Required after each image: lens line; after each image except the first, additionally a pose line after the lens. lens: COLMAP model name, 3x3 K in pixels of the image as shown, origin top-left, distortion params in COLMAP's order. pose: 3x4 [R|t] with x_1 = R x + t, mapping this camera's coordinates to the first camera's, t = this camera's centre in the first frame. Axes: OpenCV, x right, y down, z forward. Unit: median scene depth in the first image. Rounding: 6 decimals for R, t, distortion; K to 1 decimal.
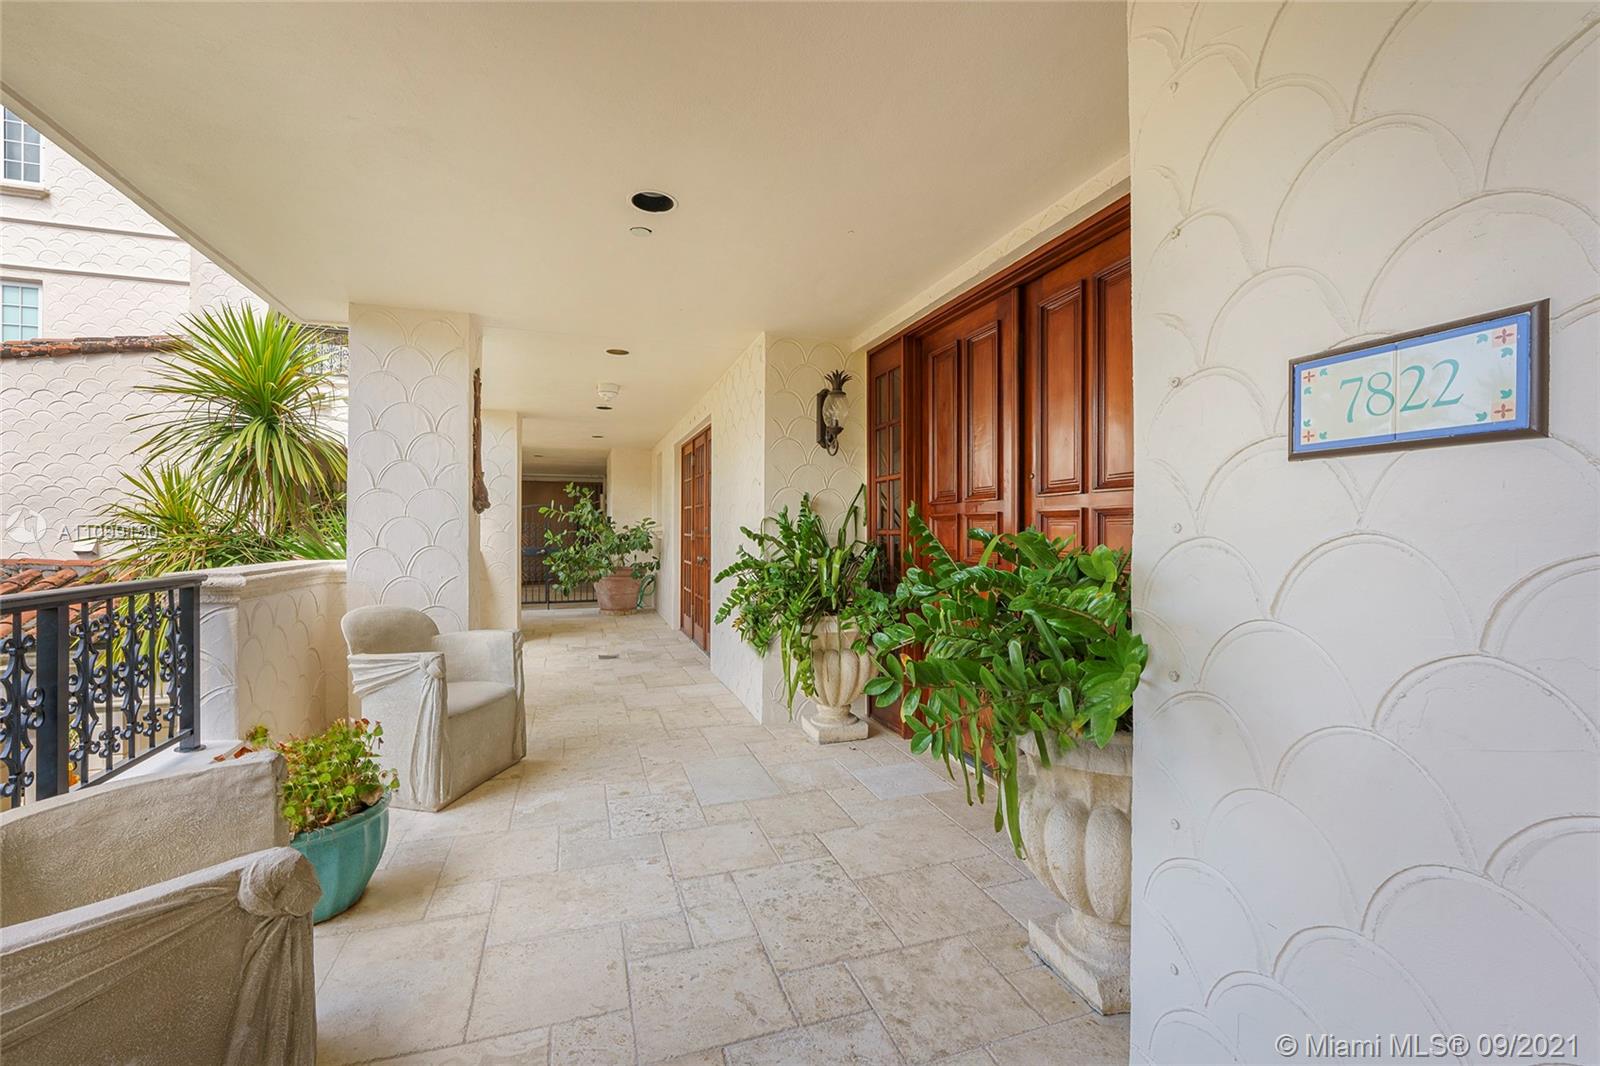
lens RADIAL K [[662.4, 0, 797.2], [0, 662.4, 530.4], [0, 0, 1]] dist [-0.011067, -0.000091]
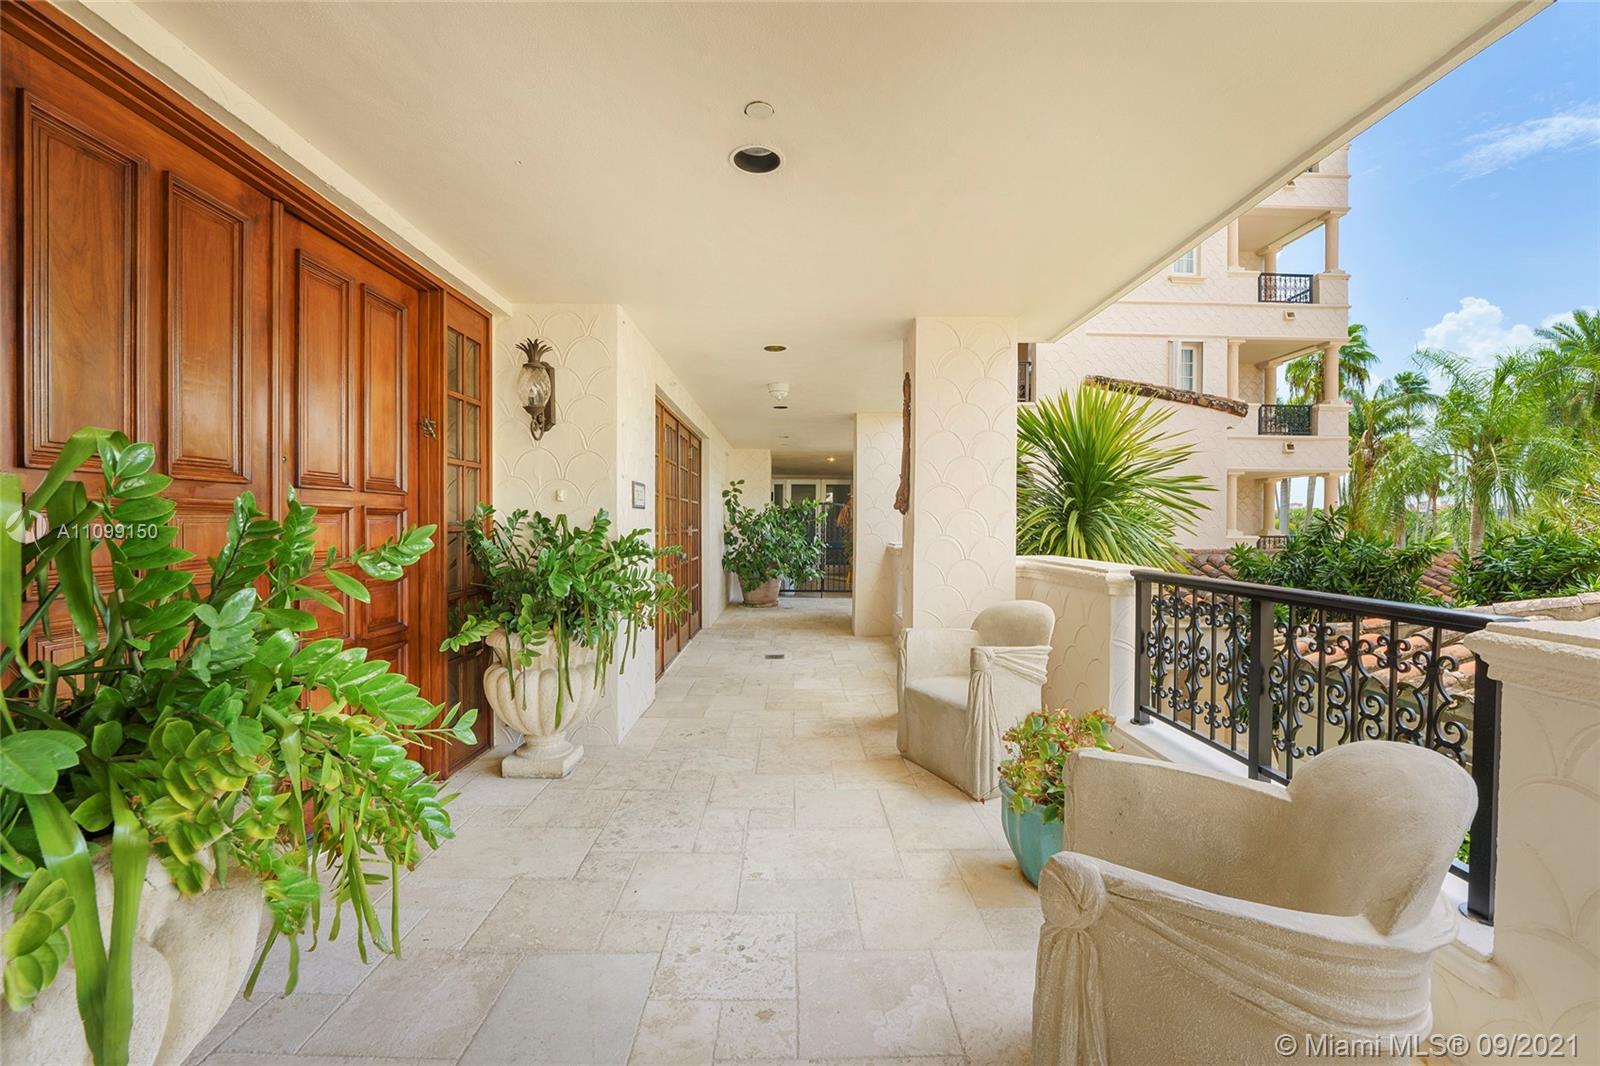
lens RADIAL K [[662.4, 0, 801.9], [0, 662.4, 529.5], [0, 0, 1]] dist [-0.011067, -0.000091]
pose [[-0.953735, -0.009660, 0.300492, -0.273707], [-0.007886, 0.999944, 0.007116, -0.004945], [-0.300544, 0.004417, -0.953758, 0.916832]]
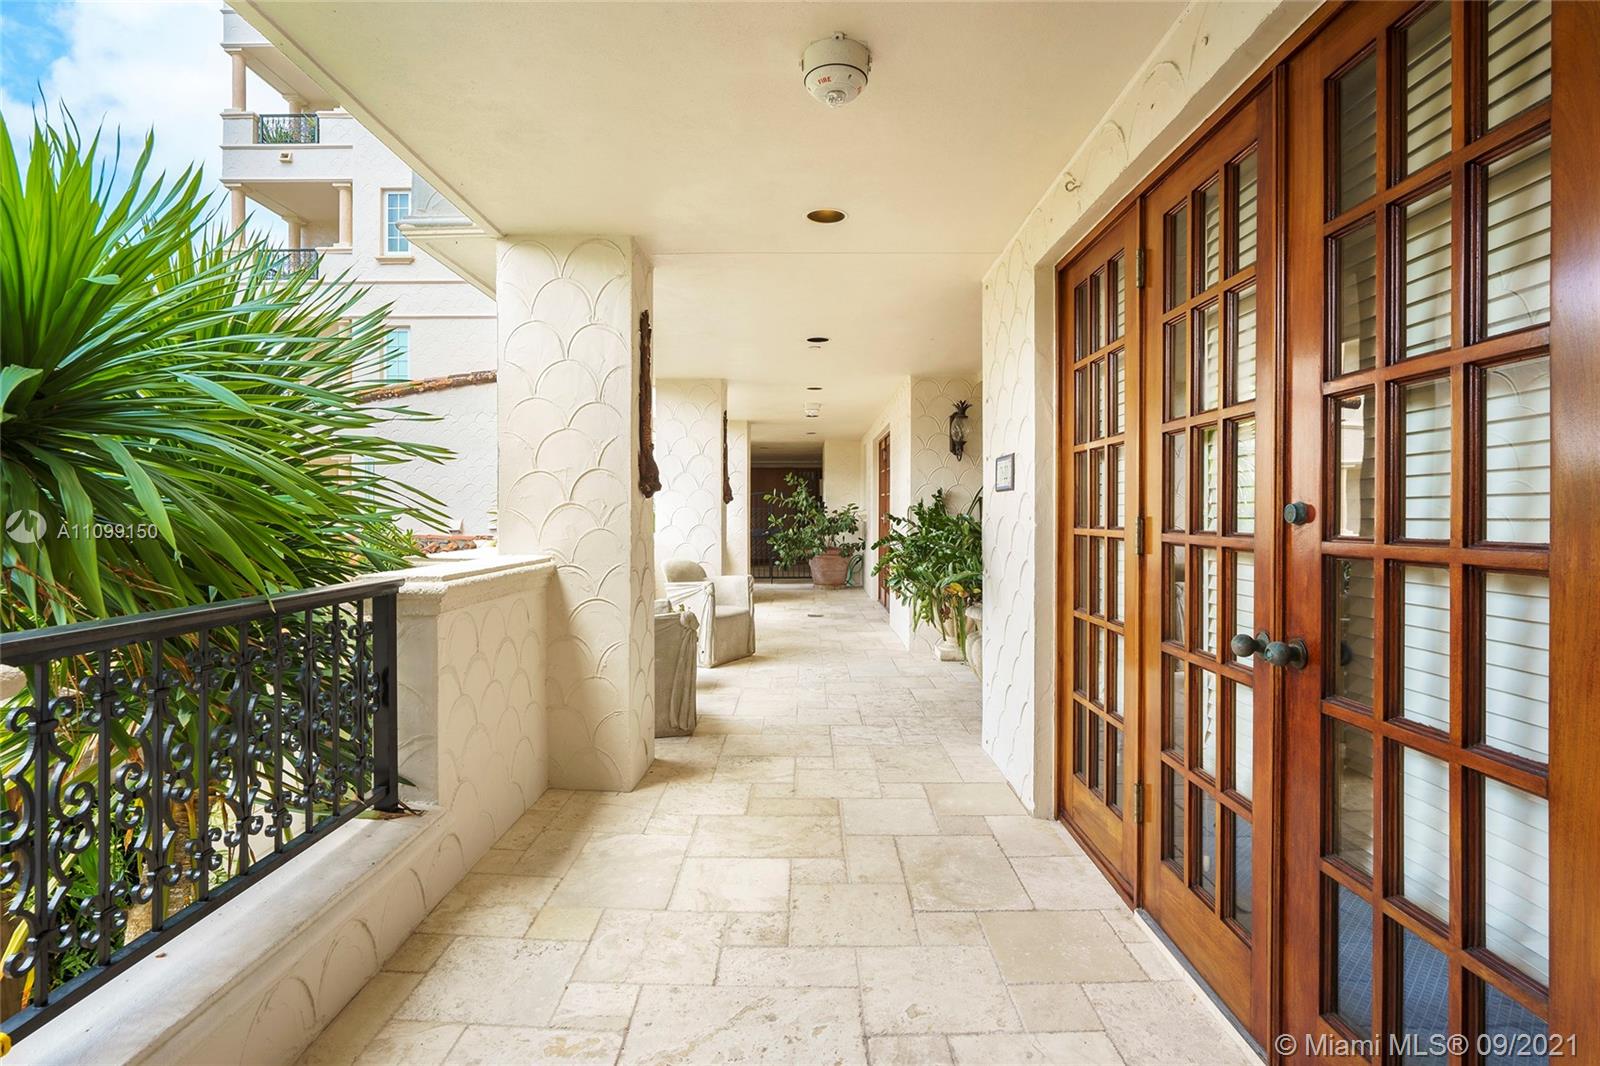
lens RADIAL K [[797.9, 0, 801.2], [0, 797.9, 522.2], [0, 0, 1]] dist [0.000115, 0.000006]
pose [[0.946761, 0.001959, -0.321930, 0.231918], [0.001449, 0.999945, 0.010347, -0.002098], [0.321933, -0.010262, 0.946707, -0.578432]]
